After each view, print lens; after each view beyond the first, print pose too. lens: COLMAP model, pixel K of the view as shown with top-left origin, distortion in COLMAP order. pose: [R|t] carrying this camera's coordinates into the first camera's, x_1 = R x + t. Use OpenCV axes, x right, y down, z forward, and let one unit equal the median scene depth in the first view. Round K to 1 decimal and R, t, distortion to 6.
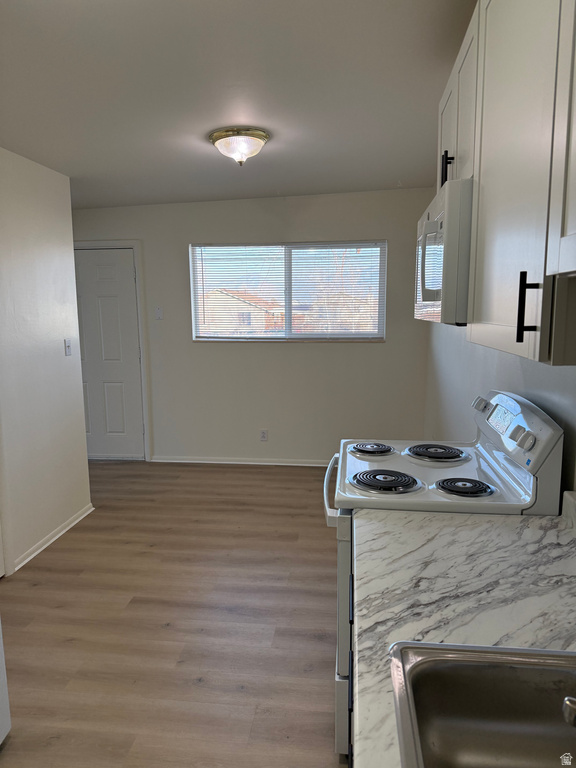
lens RADIAL K [[538.6, 0, 288.3], [0, 538.6, 380.9], [0, 0, 1]] dist [0.071890, -0.083028]
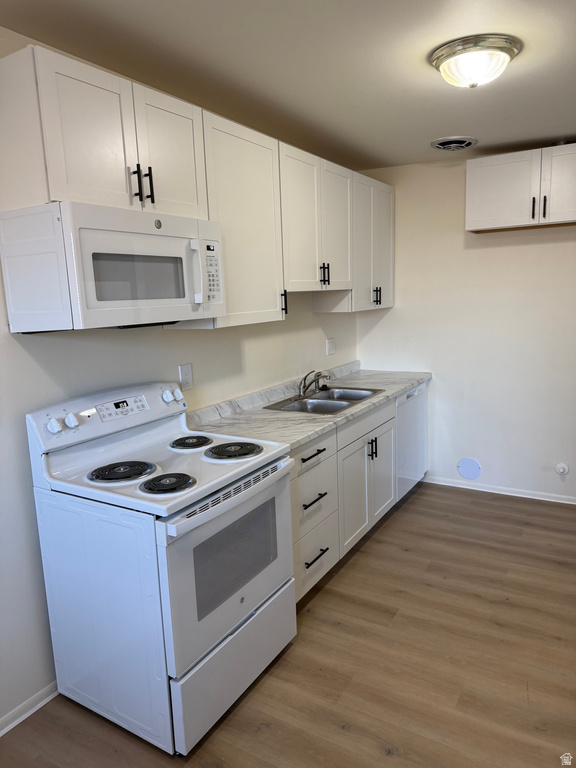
lens RADIAL K [[538.6, 0, 288.3], [0, 538.6, 380.9], [0, 0, 1]] dist [0.071890, -0.083028]
pose [[-0.914044, -0.019815, 0.405131, -0.554558], [0.100741, 0.956420, 0.274067, -0.372873], [-0.392906, 0.291322, -0.872213, 2.586175]]
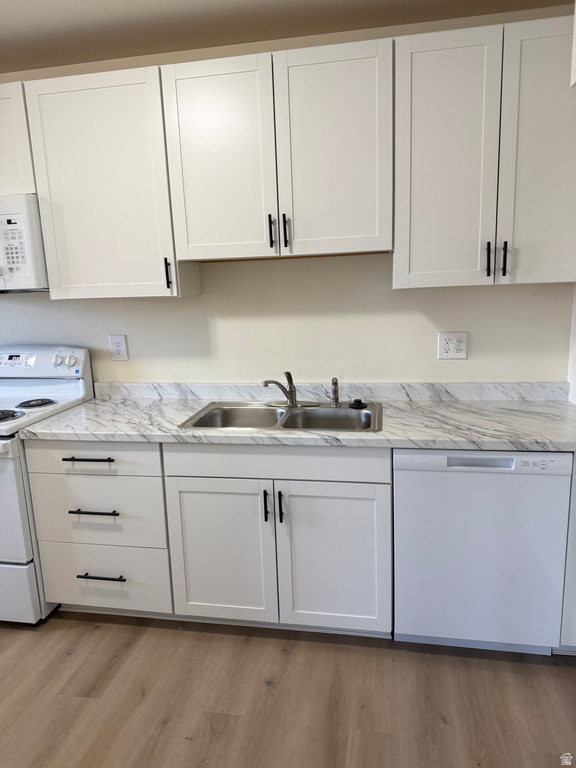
lens RADIAL K [[545.6, 0, 288.0], [0, 545.6, 384.0], [0, 0, 1]] dist [0.001491, -0.001664]
pose [[0.059754, -0.177905, 0.982232, -1.367230], [0.166669, 0.971955, 0.165904, 0.016126], [-0.984201, 0.153794, 0.087730, 0.250292]]
